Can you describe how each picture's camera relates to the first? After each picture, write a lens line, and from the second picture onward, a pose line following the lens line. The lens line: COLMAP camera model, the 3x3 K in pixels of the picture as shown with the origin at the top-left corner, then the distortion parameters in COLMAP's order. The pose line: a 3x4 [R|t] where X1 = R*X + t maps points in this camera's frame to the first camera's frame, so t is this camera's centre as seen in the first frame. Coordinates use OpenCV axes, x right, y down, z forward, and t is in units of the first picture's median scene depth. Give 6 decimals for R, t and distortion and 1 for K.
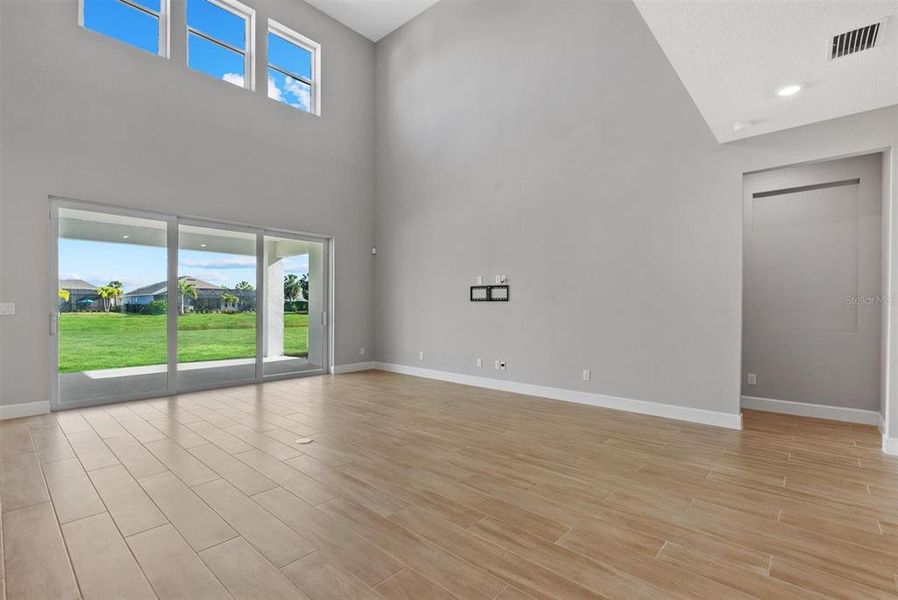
lens RADIAL K [[409.6, 0, 446.4], [0, 409.6, 300.4], [0, 0, 1]] dist [-0.002013, 0.001334]
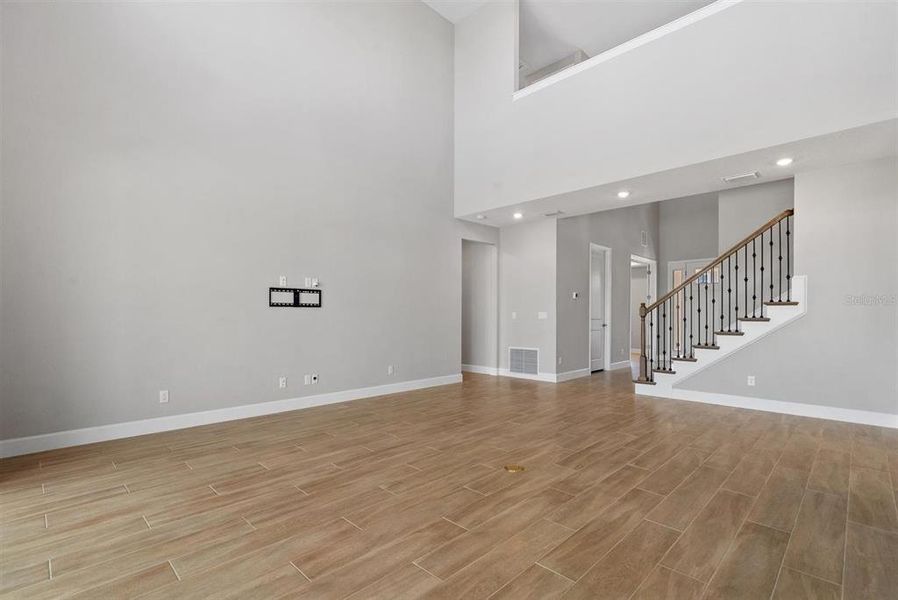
lens RADIAL K [[409.6, 0, 446.0], [0, 409.6, 308.1], [0, 0, 1]] dist [-0.002013, 0.001334]
pose [[0.067188, 0.007639, 0.997711, -0.741588], [-0.017994, 0.999817, -0.006443, 0.004546], [-0.997578, -0.017520, 0.067313, 0.653595]]
